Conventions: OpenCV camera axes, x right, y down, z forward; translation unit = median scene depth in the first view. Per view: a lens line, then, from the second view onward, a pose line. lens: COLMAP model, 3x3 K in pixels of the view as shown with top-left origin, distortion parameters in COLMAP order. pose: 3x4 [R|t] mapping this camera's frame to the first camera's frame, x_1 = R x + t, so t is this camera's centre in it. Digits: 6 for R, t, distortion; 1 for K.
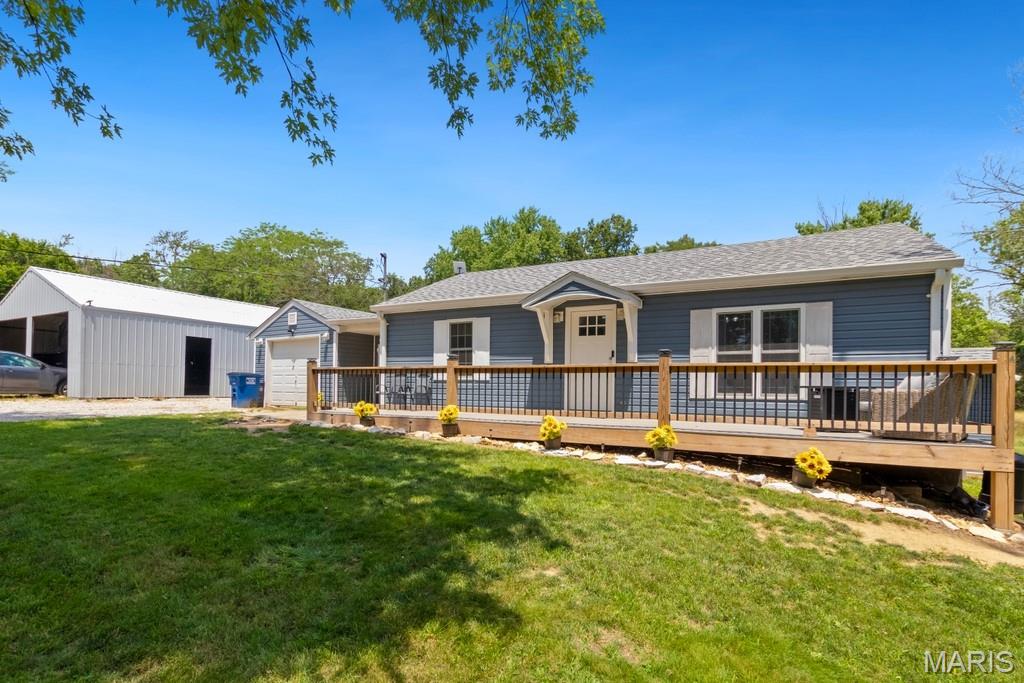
lens RADIAL K [[460.7, 0, 511.4], [0, 460.7, 349.1], [0, 0, 1]] dist [-0.001206, 0.000008]
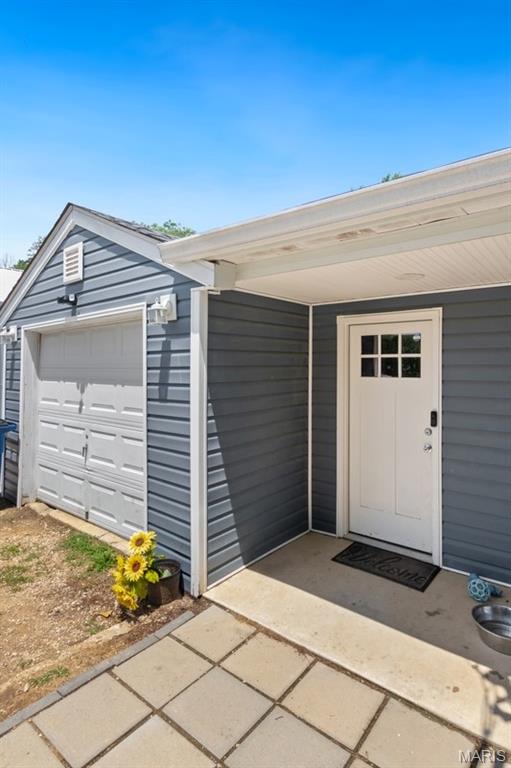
lens RADIAL K [[414.4, 0, 255.5], [0, 414.4, 384.0], [0, 0, 1]] dist [0.001229, 0.000092]
pose [[0.979243, 0.033024, -0.199981, -0.283278], [-0.020284, 0.997651, 0.065422, -0.001019], [0.201672, -0.060008, 0.977613, 0.727216]]
